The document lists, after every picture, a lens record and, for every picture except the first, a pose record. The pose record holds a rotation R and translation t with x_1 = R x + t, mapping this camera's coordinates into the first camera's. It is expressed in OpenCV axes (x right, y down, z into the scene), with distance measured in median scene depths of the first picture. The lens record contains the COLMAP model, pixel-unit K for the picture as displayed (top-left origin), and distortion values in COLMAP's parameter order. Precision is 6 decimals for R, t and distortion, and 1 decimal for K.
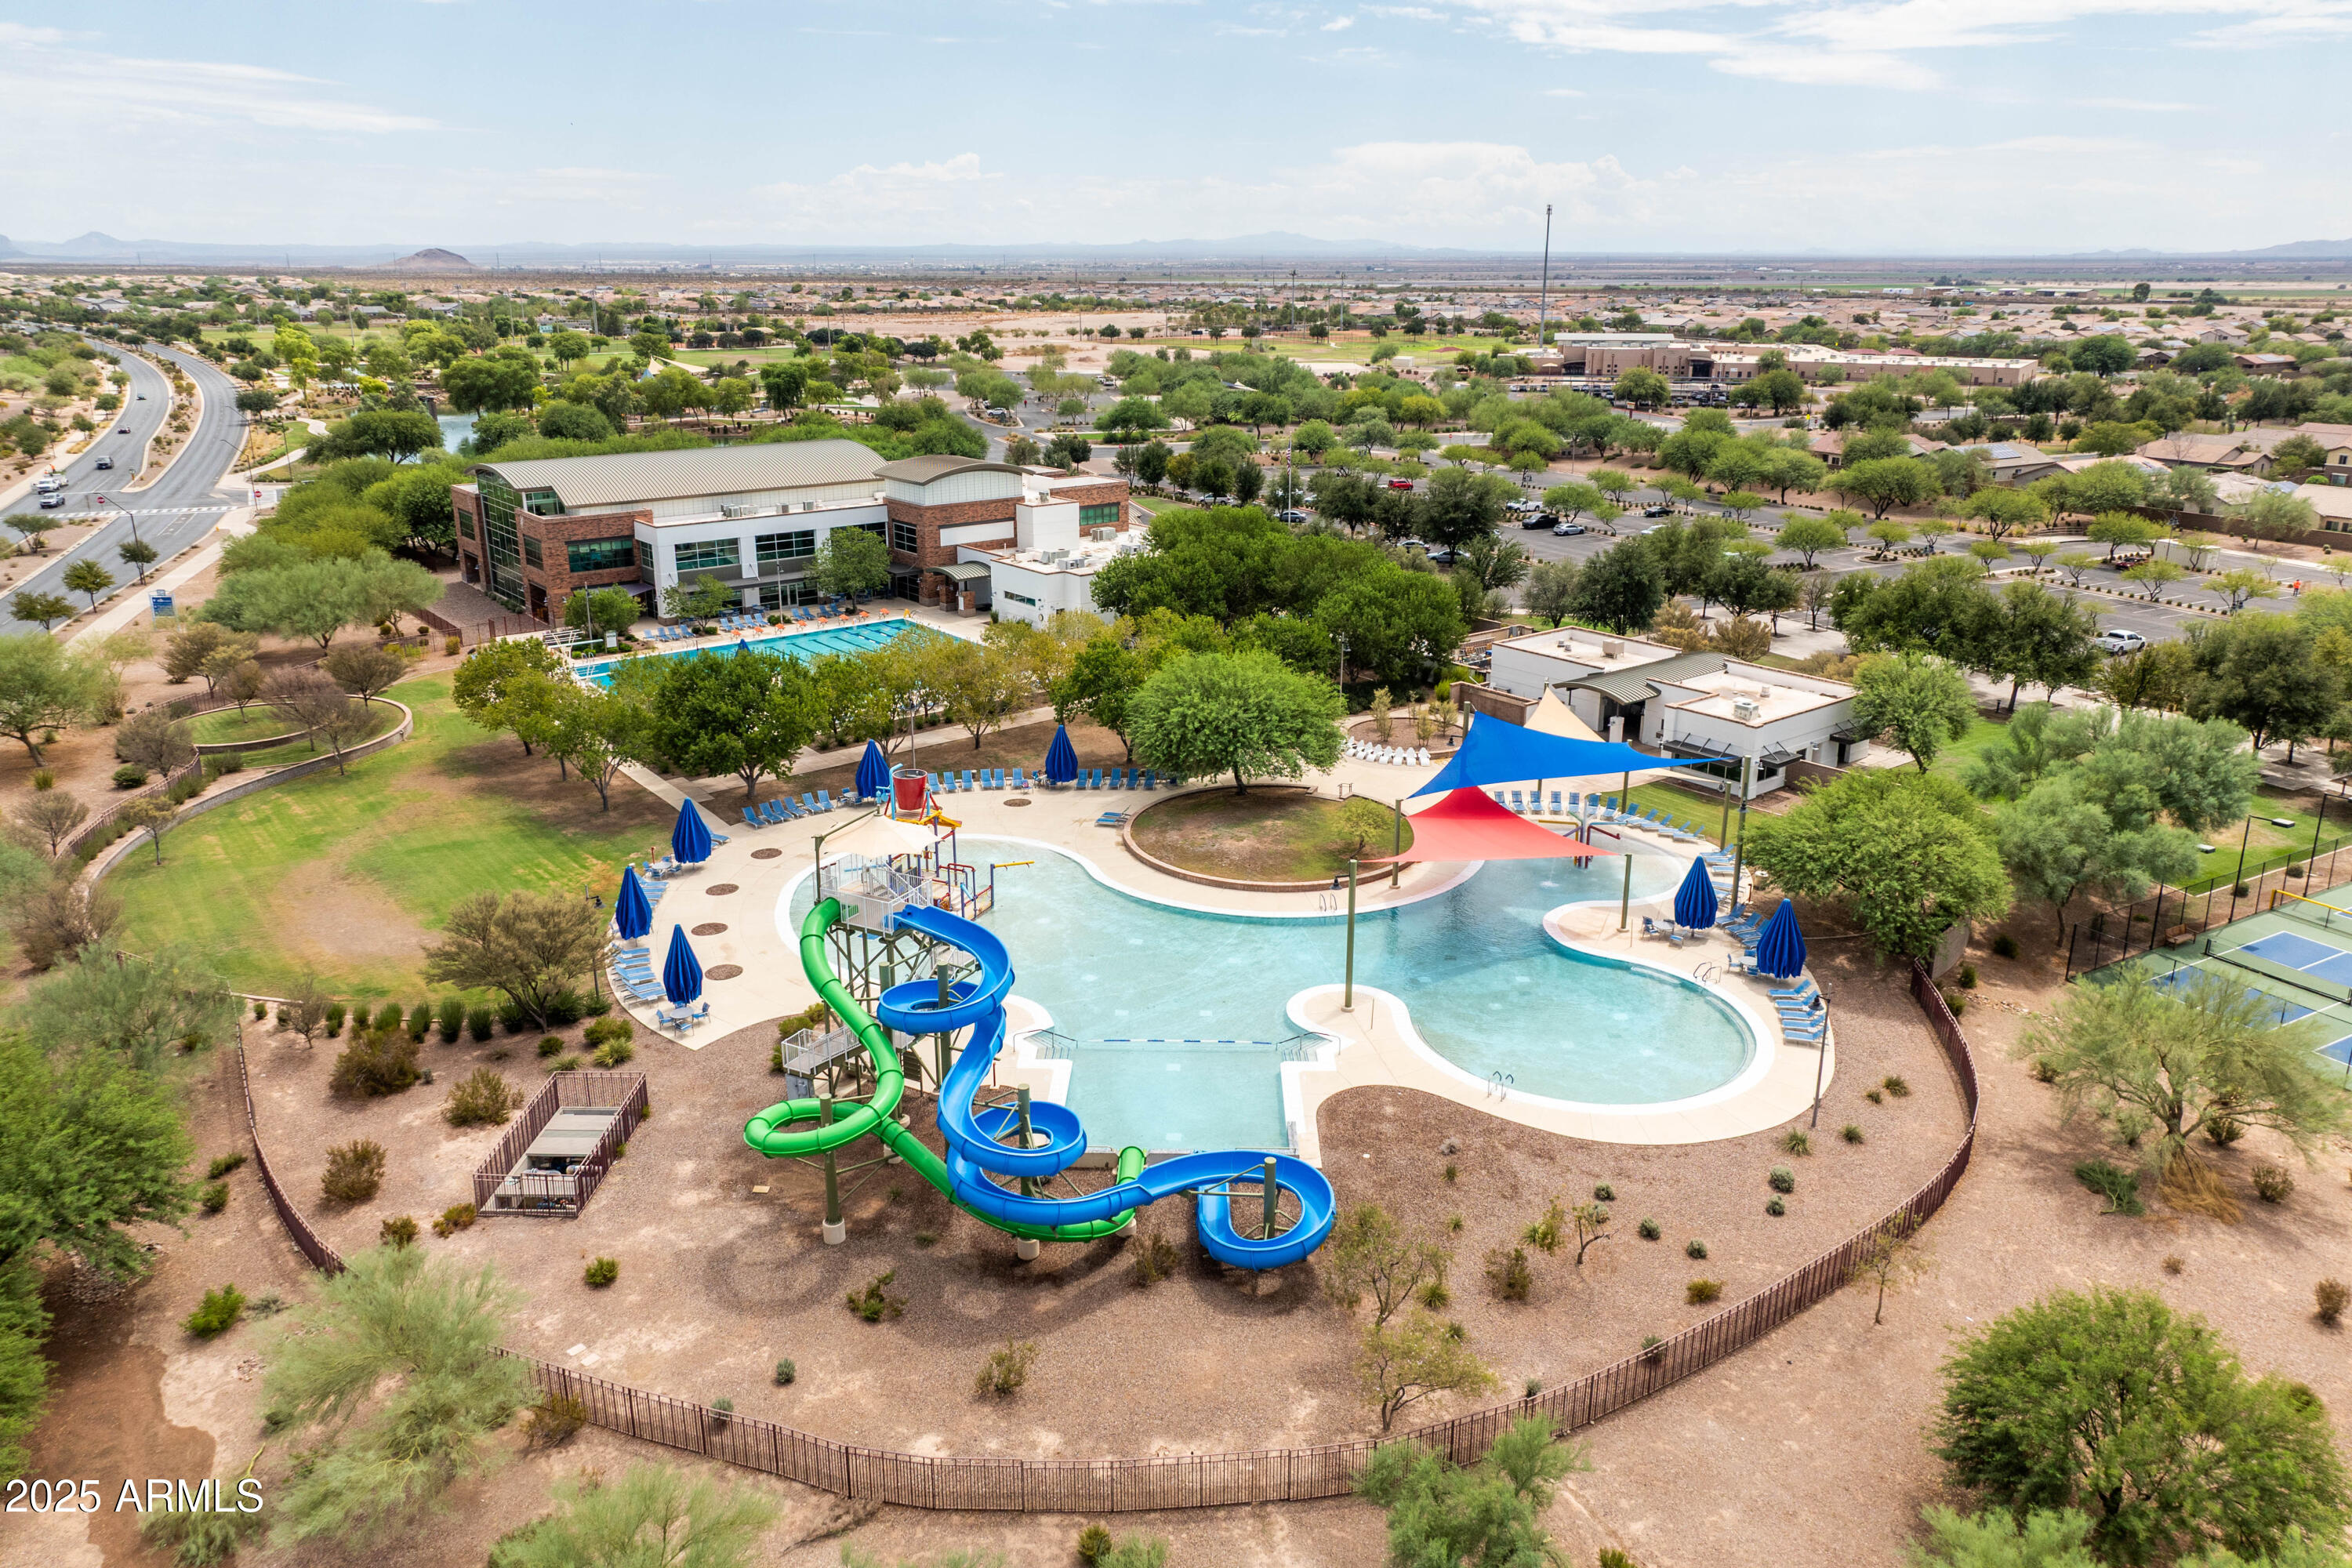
lens RADIAL K [[1643.0, 0, 1176.0], [0, 1643.0, 784.0], [0, 0, 1]] dist [0.002818, 0.009286]
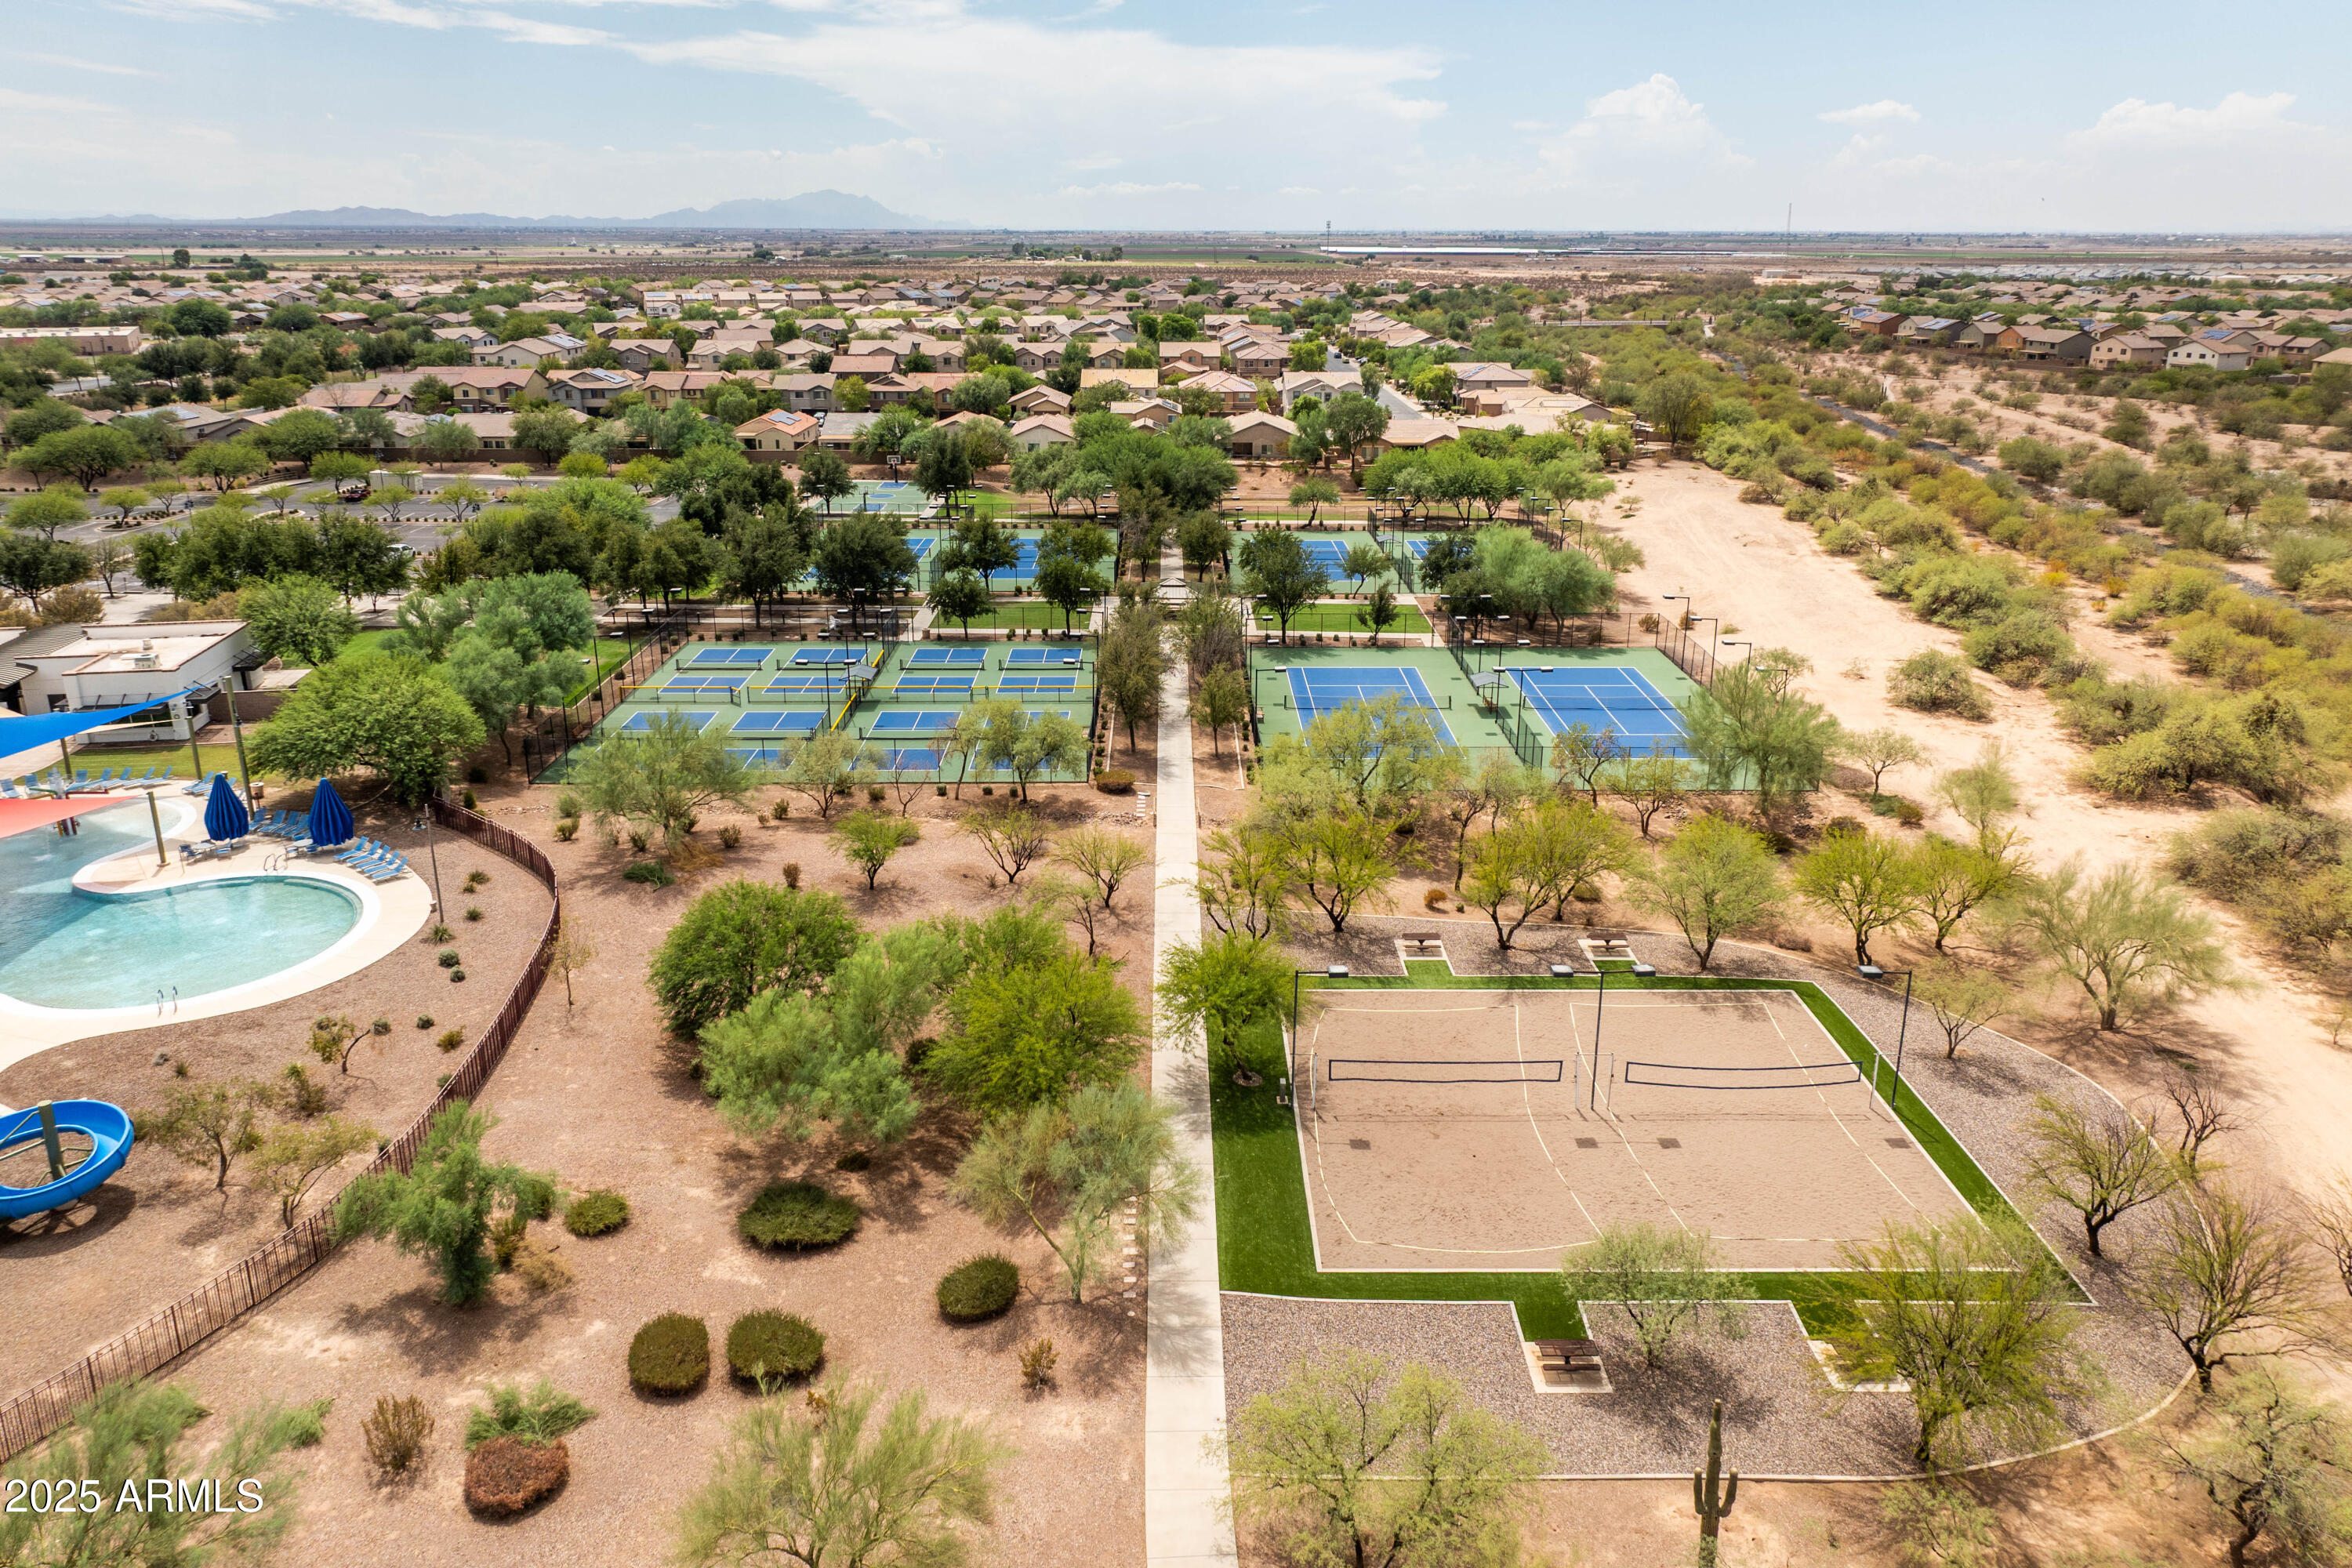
lens RADIAL K [[1643.0, 0, 1176.0], [0, 1643.0, 784.0], [0, 0, 1]] dist [0.002818, 0.009286]
pose [[0.492432, -0.281799, 0.823468, -0.240840], [0.266283, 0.949544, 0.165707, 0.033365], [-0.828615, 0.137676, 0.542625, -0.117382]]
